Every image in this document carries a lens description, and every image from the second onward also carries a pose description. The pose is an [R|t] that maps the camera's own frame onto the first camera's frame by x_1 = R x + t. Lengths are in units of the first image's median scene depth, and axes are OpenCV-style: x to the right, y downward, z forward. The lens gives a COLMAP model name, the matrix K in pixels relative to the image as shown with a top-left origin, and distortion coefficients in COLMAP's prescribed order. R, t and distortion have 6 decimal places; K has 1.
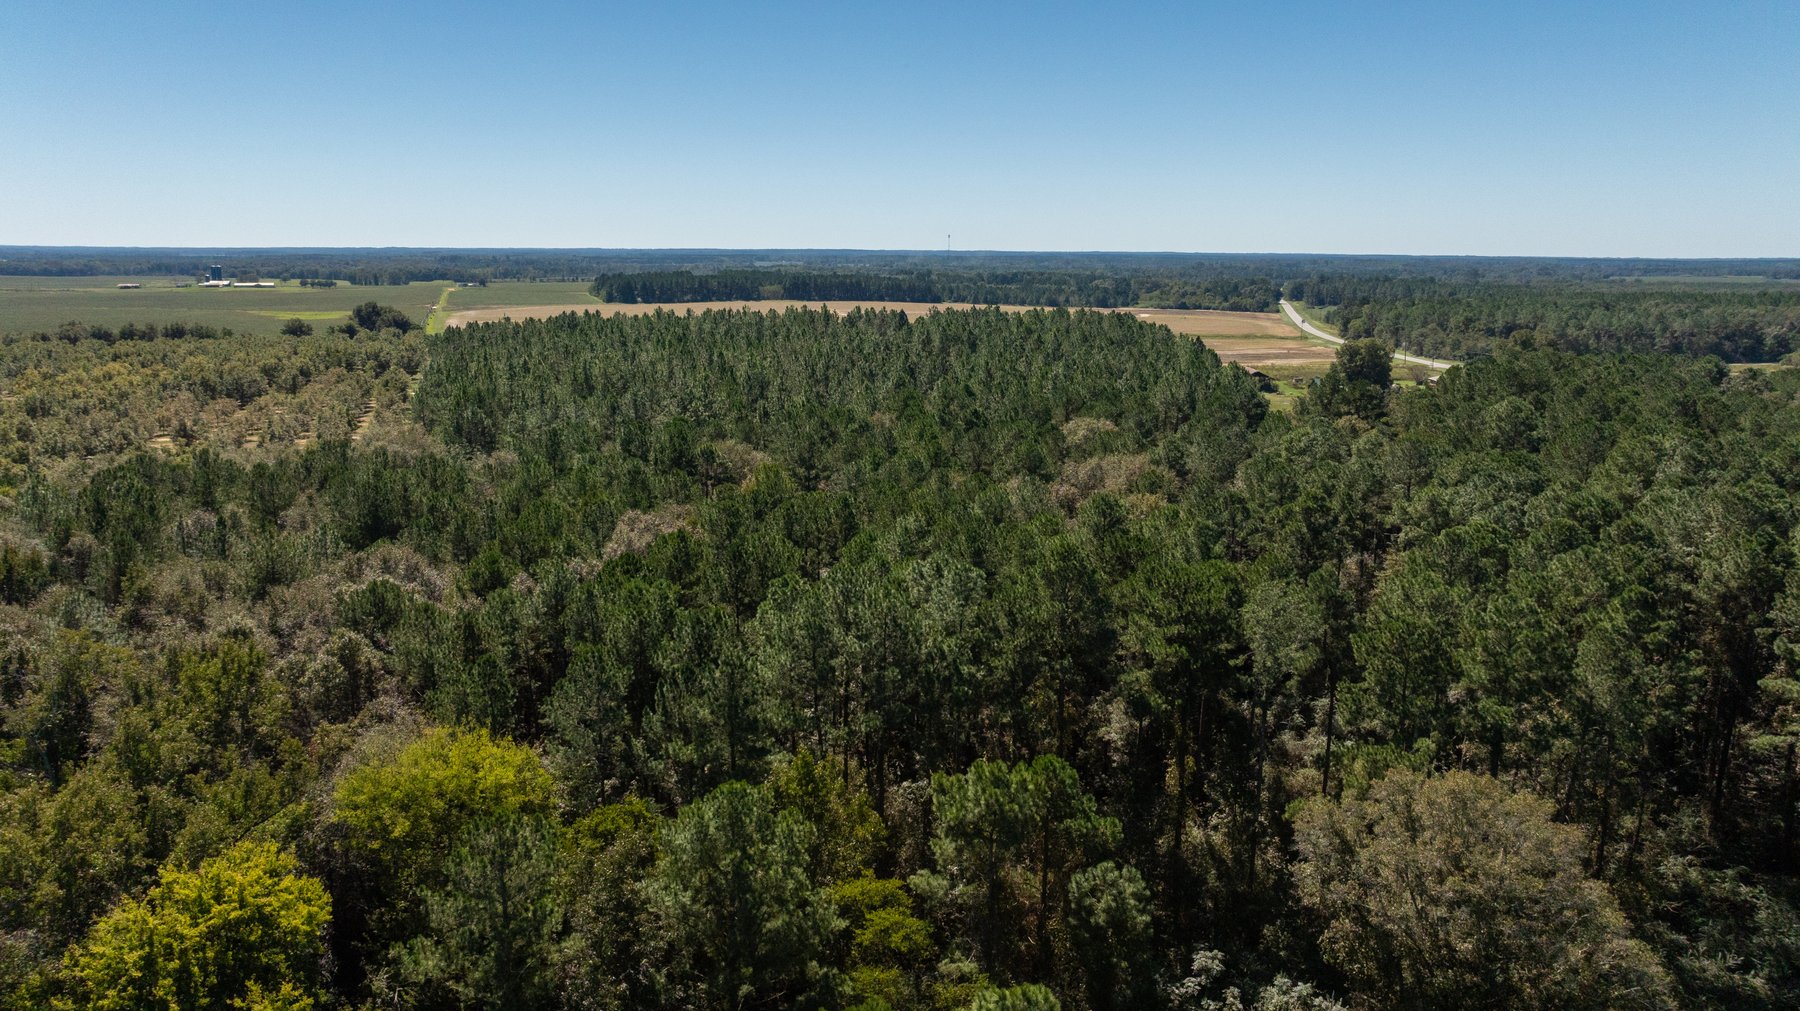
lens RADIAL K [[1268.5, 0, 901.9], [0, 1268.5, 501.6], [0, 0, 1]] dist [-0.041909, 0.048798]
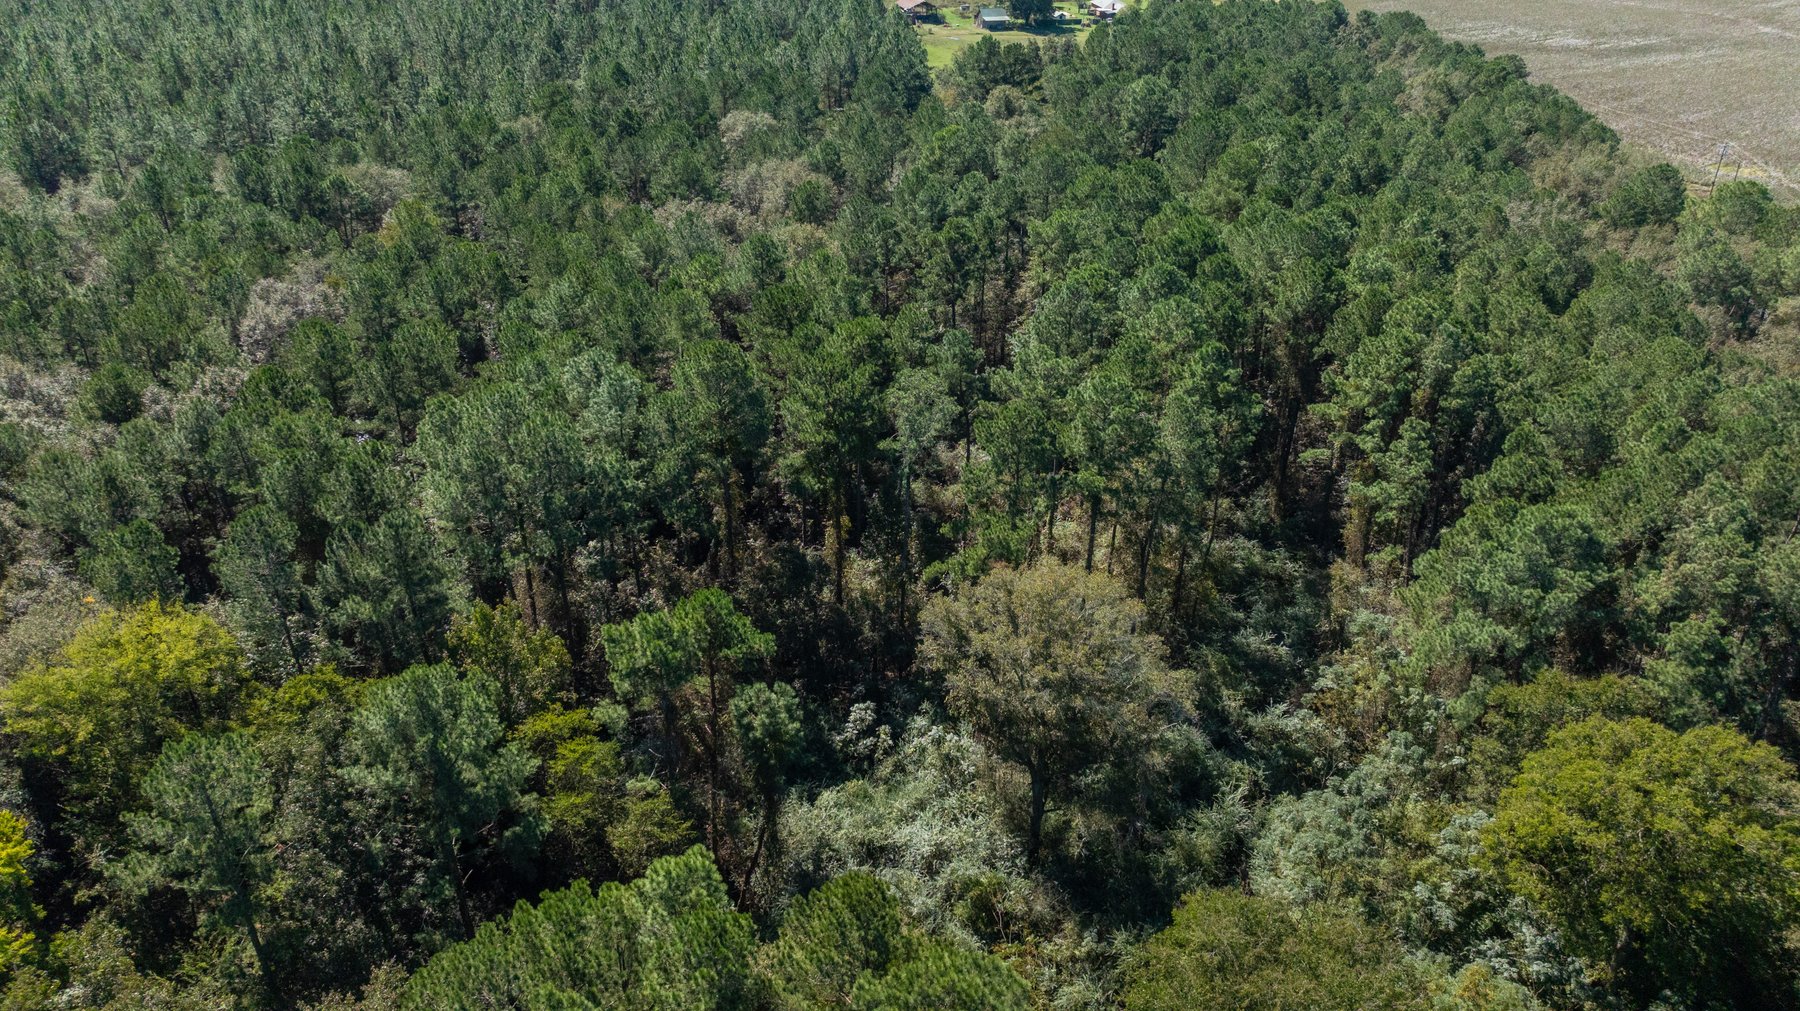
lens RADIAL K [[1268.5, 0, 901.2], [0, 1268.5, 510.5], [0, 0, 1]] dist [-0.041909, 0.048798]
pose [[0.969307, -0.118607, 0.215353, 0.027203], [0.046928, 0.949088, 0.311496, -0.112598], [-0.241334, -0.291829, 0.925523, -0.034122]]
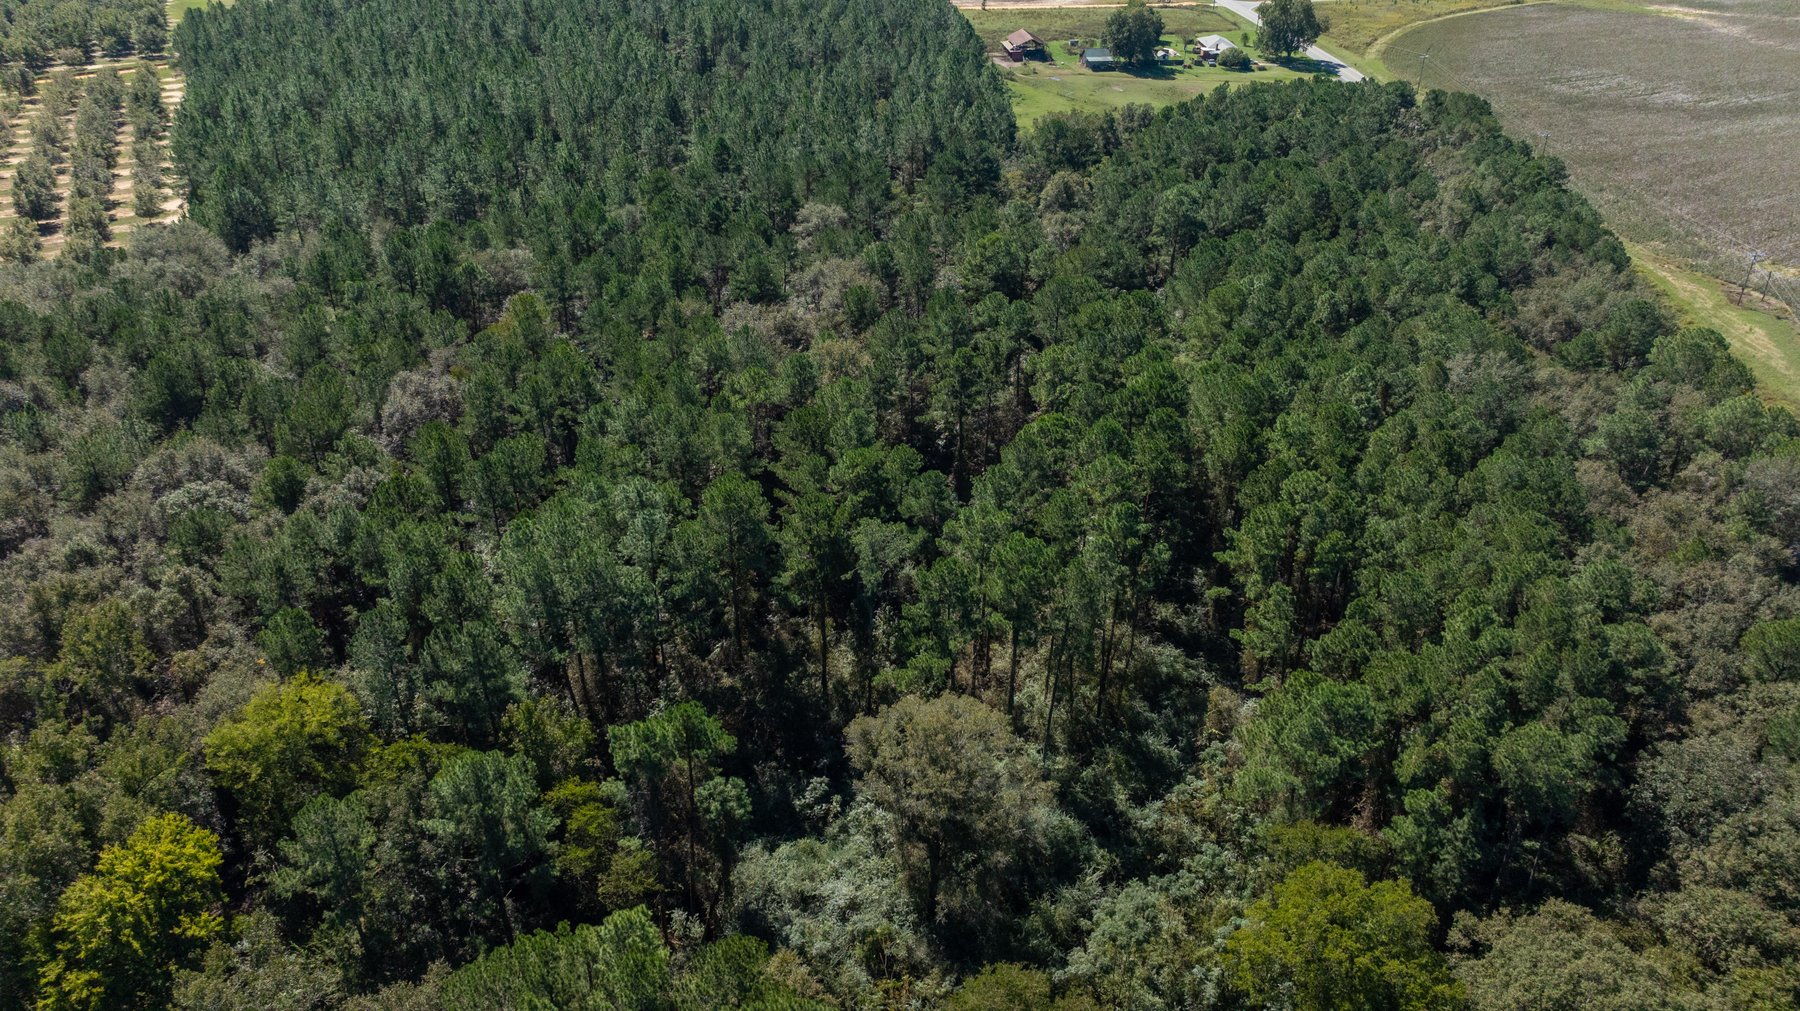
lens RADIAL K [[1268.5, 0, 898.2], [0, 1268.5, 507.7], [0, 0, 1]] dist [-0.041909, 0.048798]
pose [[0.991662, -0.062776, 0.112540, 0.115041], [0.021982, 0.942925, 0.332279, -0.286228], [-0.126976, -0.327035, 0.936443, -0.215669]]
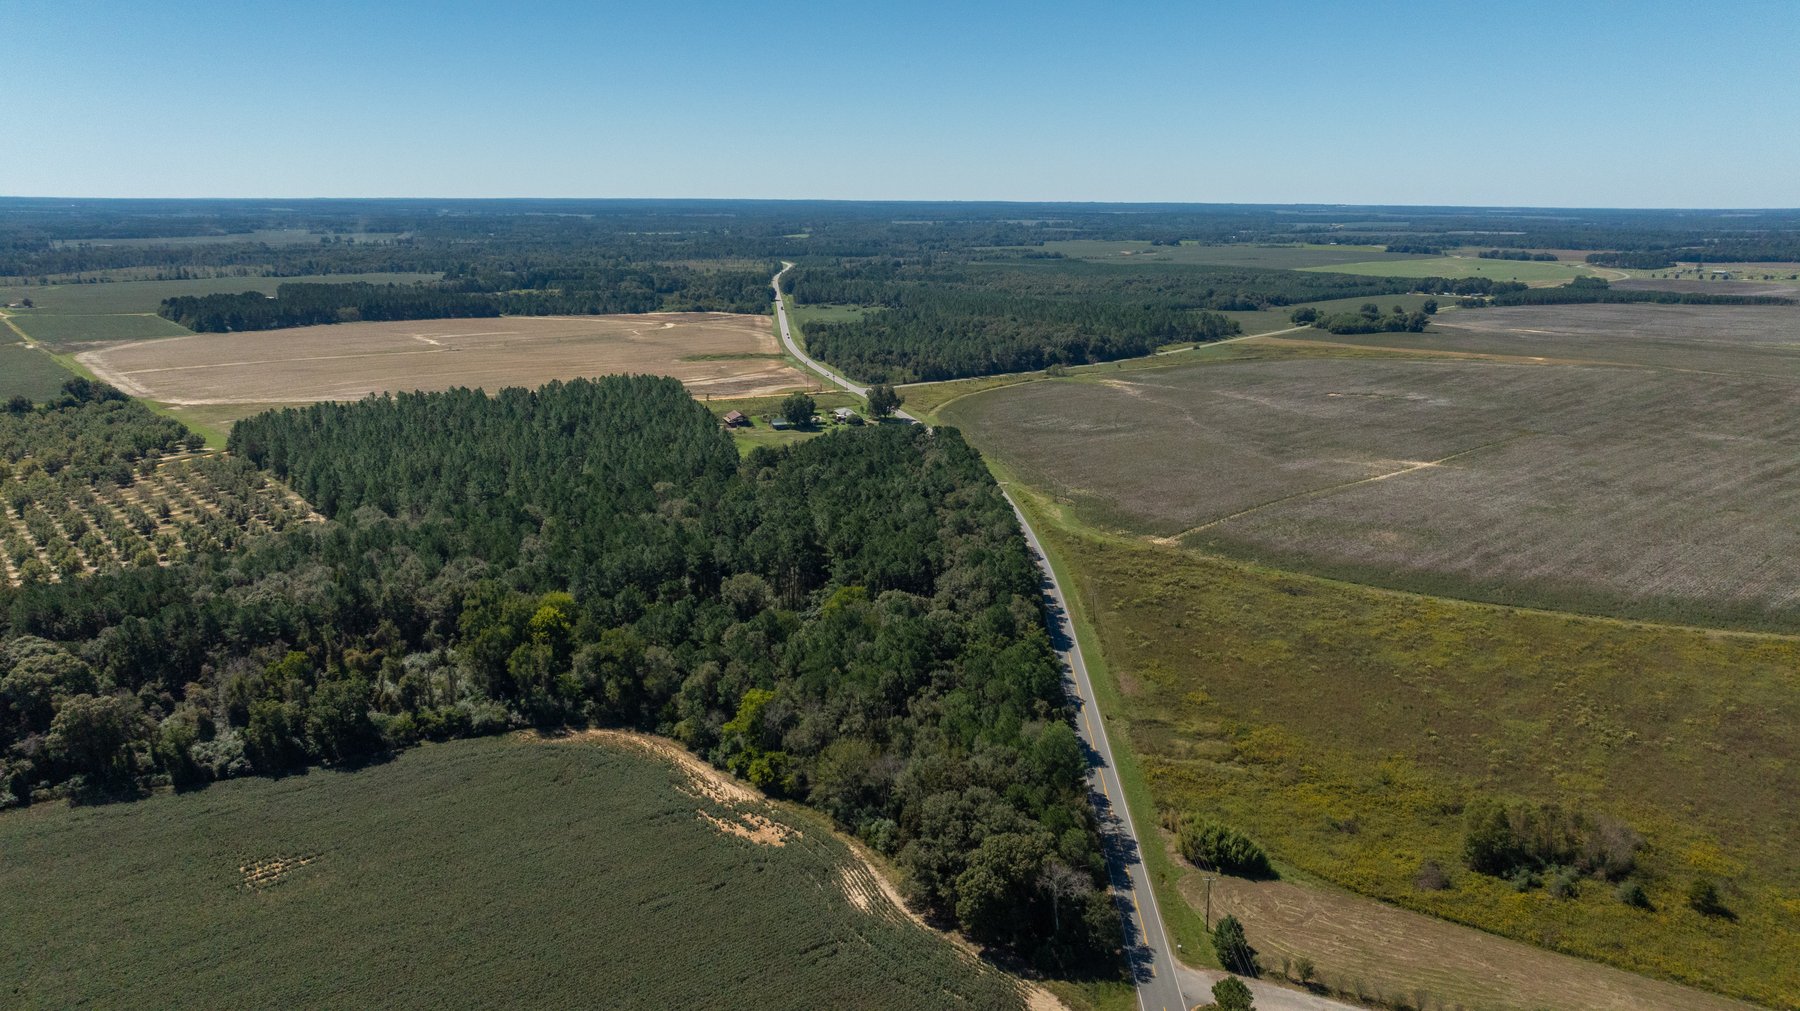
lens RADIAL K [[1268.5, 0, 891.7], [0, 1268.5, 490.6], [0, 0, 1]] dist [-0.041909, 0.048798]
pose [[0.934427, -0.085387, 0.345767, -0.496216], [0.073649, 0.996177, 0.046971, -0.213522], [-0.348456, -0.018425, 0.937144, -2.517567]]
